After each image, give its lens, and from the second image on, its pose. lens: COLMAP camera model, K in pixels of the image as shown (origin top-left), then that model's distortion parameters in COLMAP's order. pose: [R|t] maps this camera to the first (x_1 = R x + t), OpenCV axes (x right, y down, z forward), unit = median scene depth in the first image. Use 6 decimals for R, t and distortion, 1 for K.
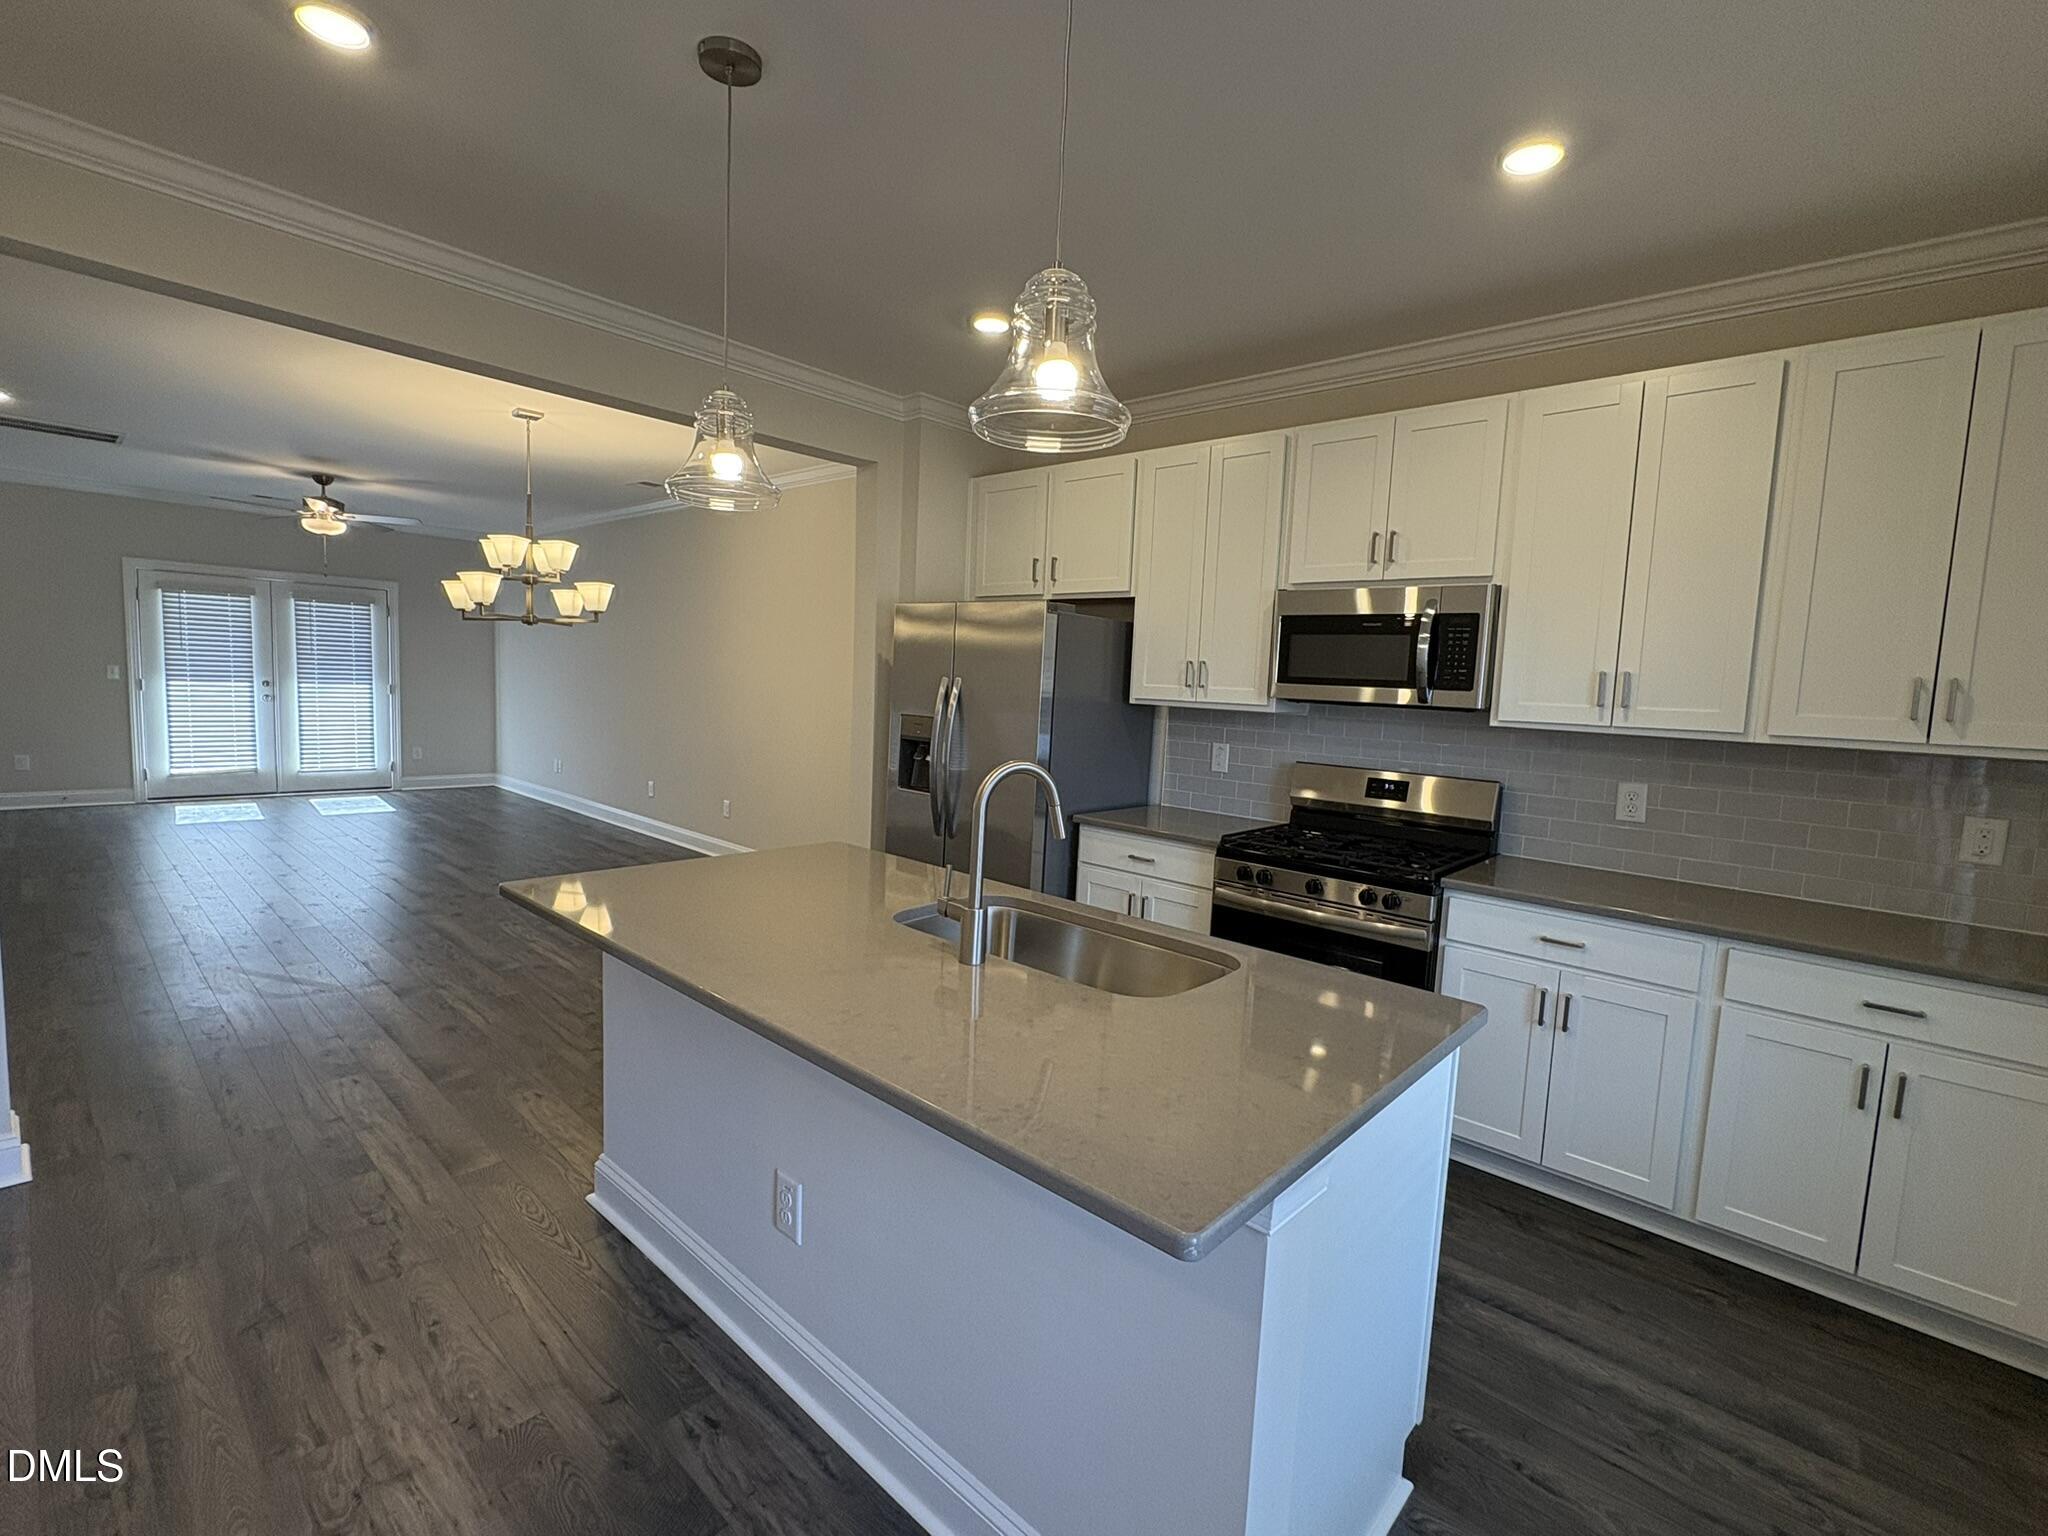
lens RADIAL K [[896.2, 0, 1024.0], [0, 896.2, 768.0], [0, 0, 1]] dist [-0.010118, -0.000107]
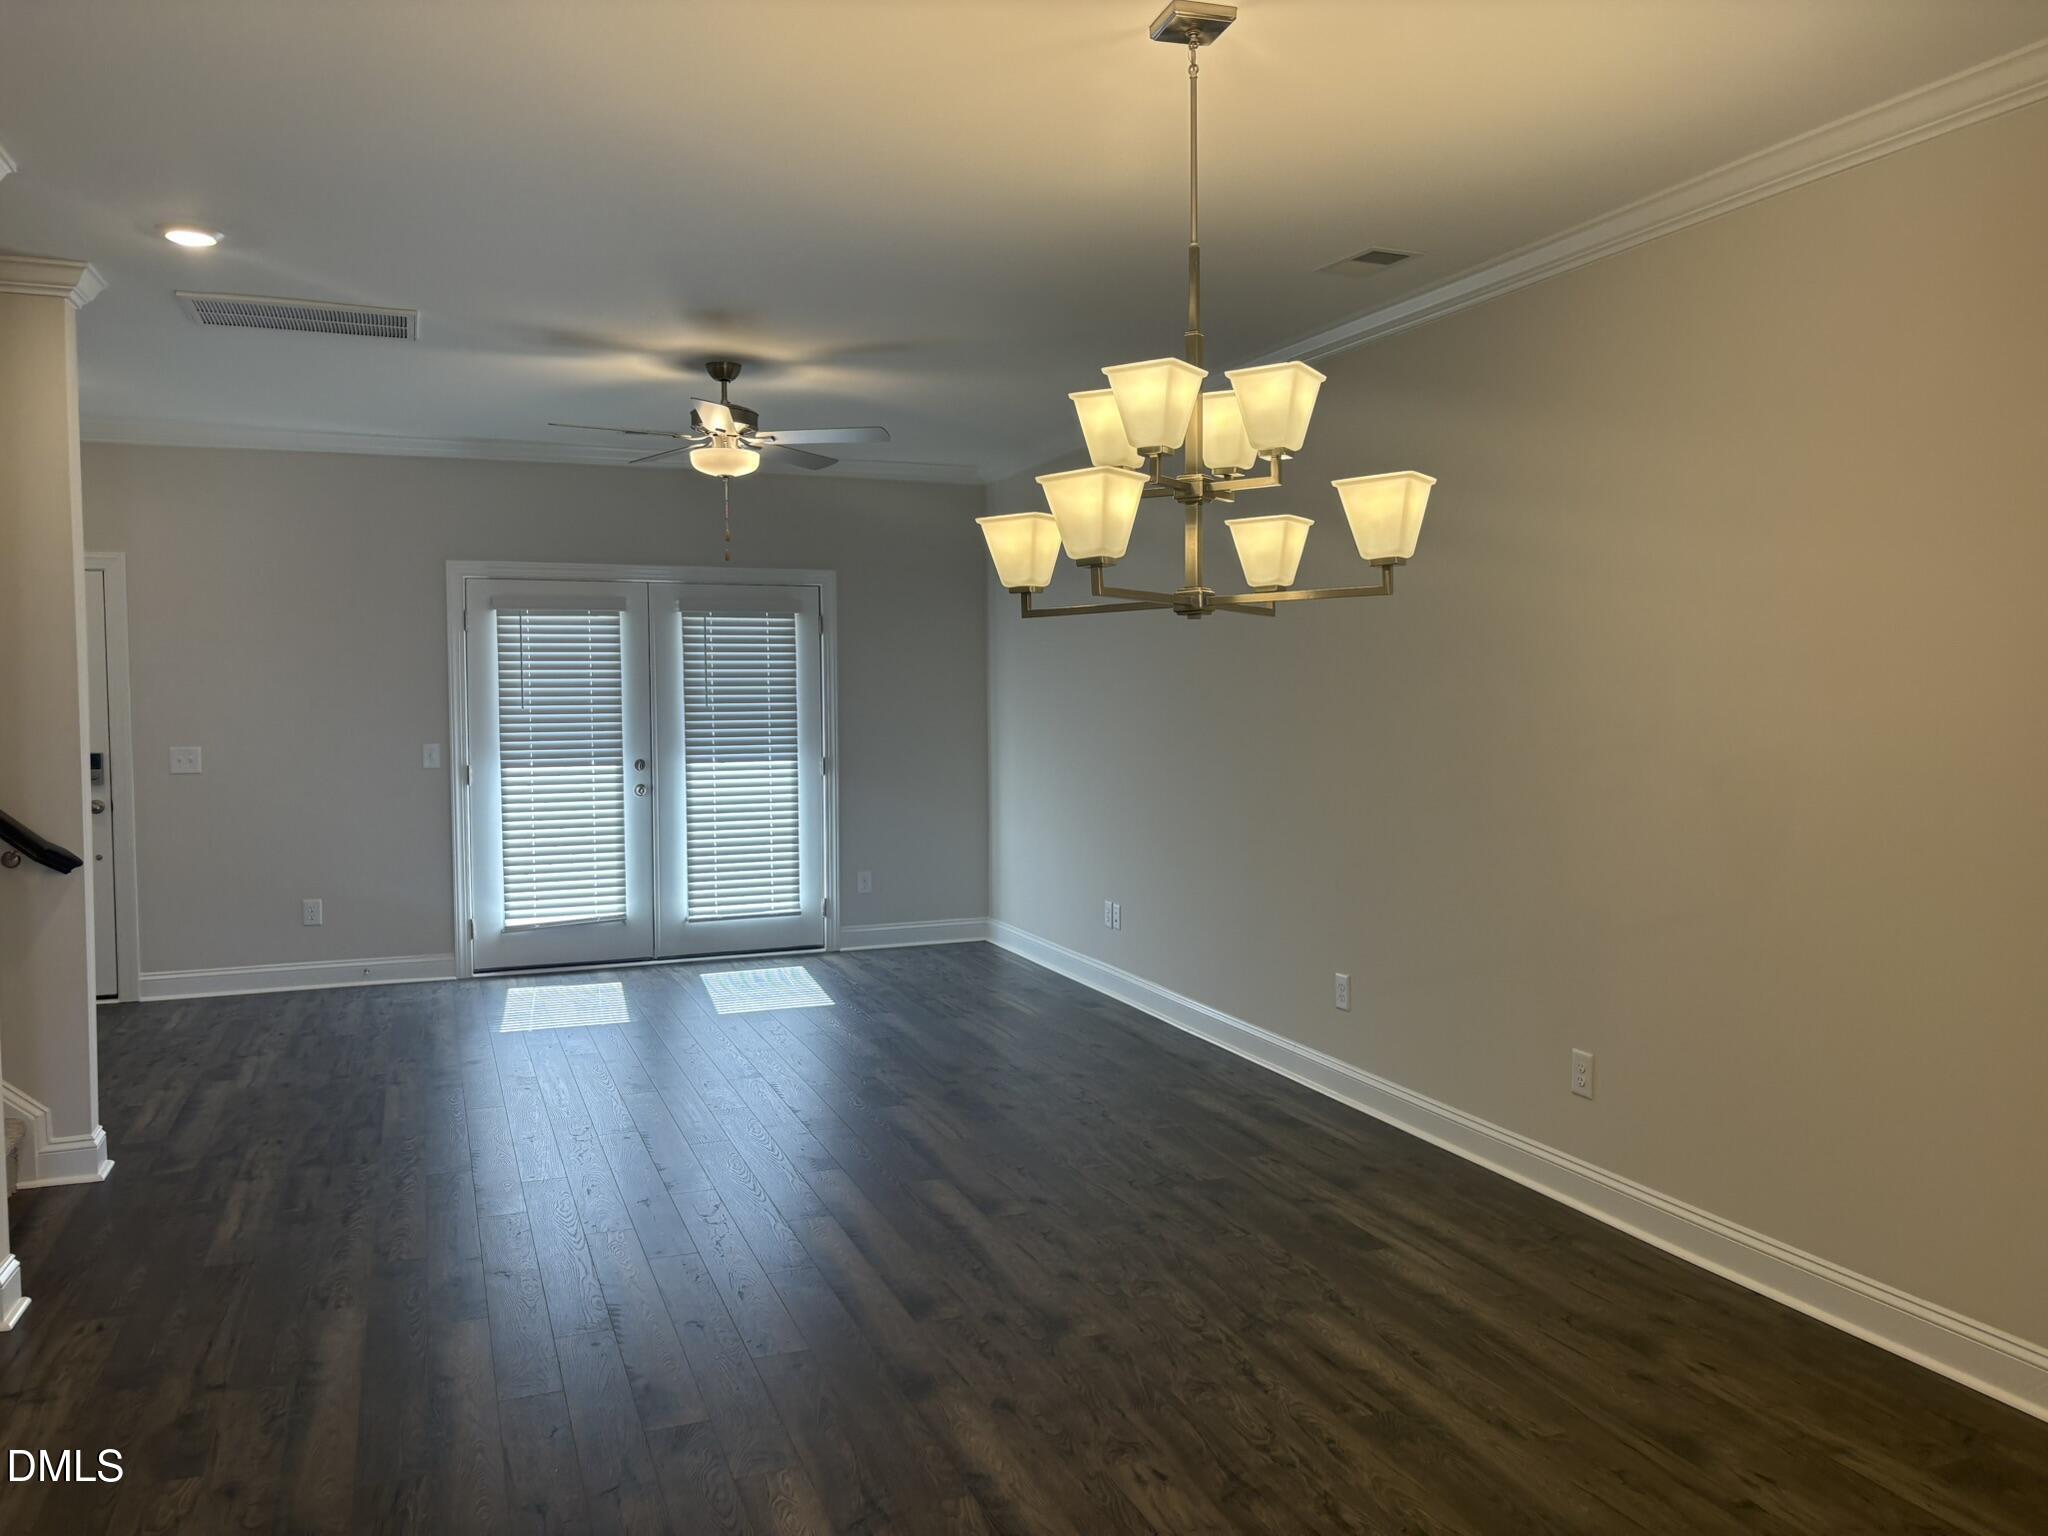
lens RADIAL K [[1533.3, 0, 1024.0], [0, 1533.3, 768.0], [0, 0, 1]] dist [0.084496, -0.095802]
pose [[0.889587, -0.028025, -0.455904, -0.207271], [0.002741, 0.998426, -0.056027, -0.040666], [0.456757, 0.048591, 0.888264, 0.264779]]
